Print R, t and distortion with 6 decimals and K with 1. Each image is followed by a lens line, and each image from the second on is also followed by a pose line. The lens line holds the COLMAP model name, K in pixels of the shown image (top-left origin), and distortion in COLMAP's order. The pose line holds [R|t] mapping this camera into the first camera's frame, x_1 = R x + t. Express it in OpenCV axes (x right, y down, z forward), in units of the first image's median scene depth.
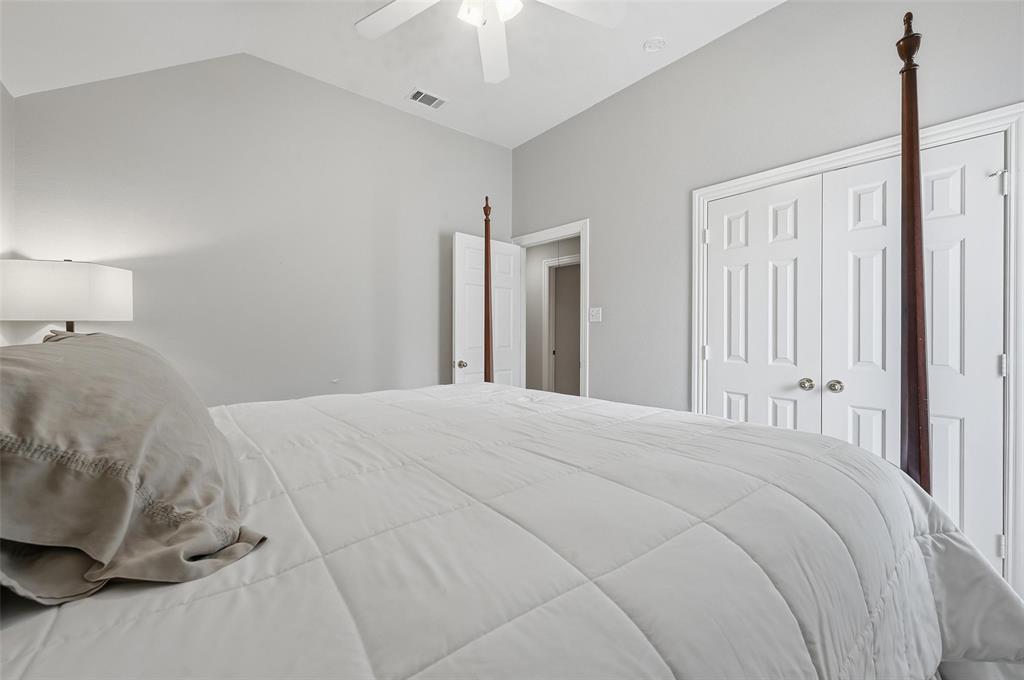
lens RADIAL K [[398.1, 0, 513.0], [0, 398.1, 333.1], [0, 0, 1]] dist [-0.000957, 0.000009]
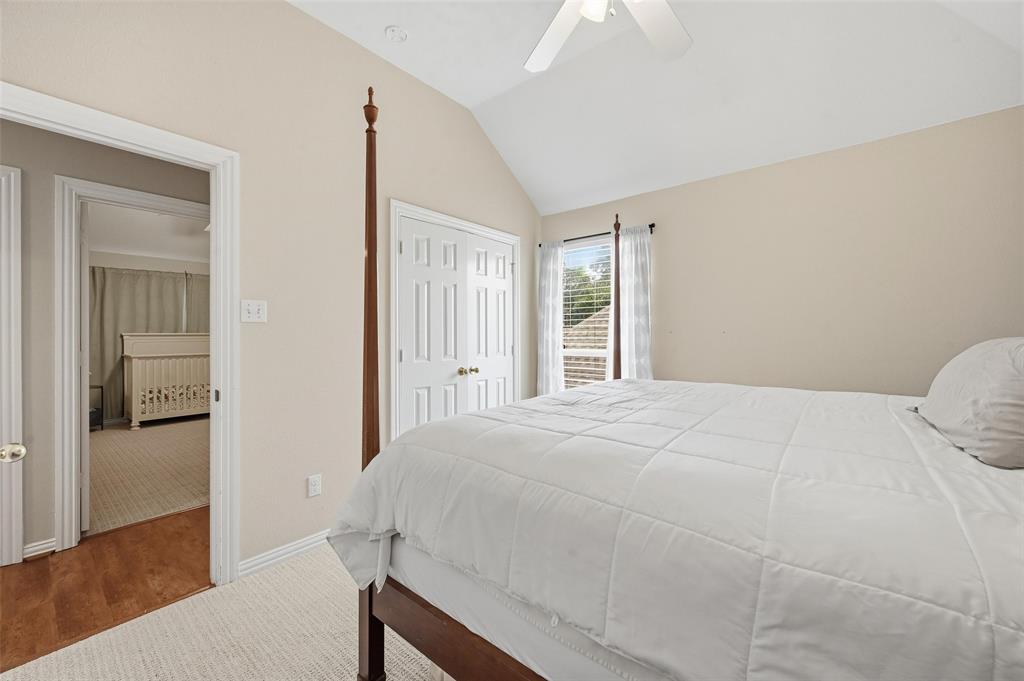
lens RADIAL K [[412.3, 0, 511.7], [0, 412.3, 332.9], [0, 0, 1]] dist [0.000638, 0.000336]
pose [[-0.192121, 0.009399, 0.981326, -0.708741], [0.015939, 0.999852, -0.006456, -0.000170], [-0.981242, 0.014401, -0.192242, 0.992499]]
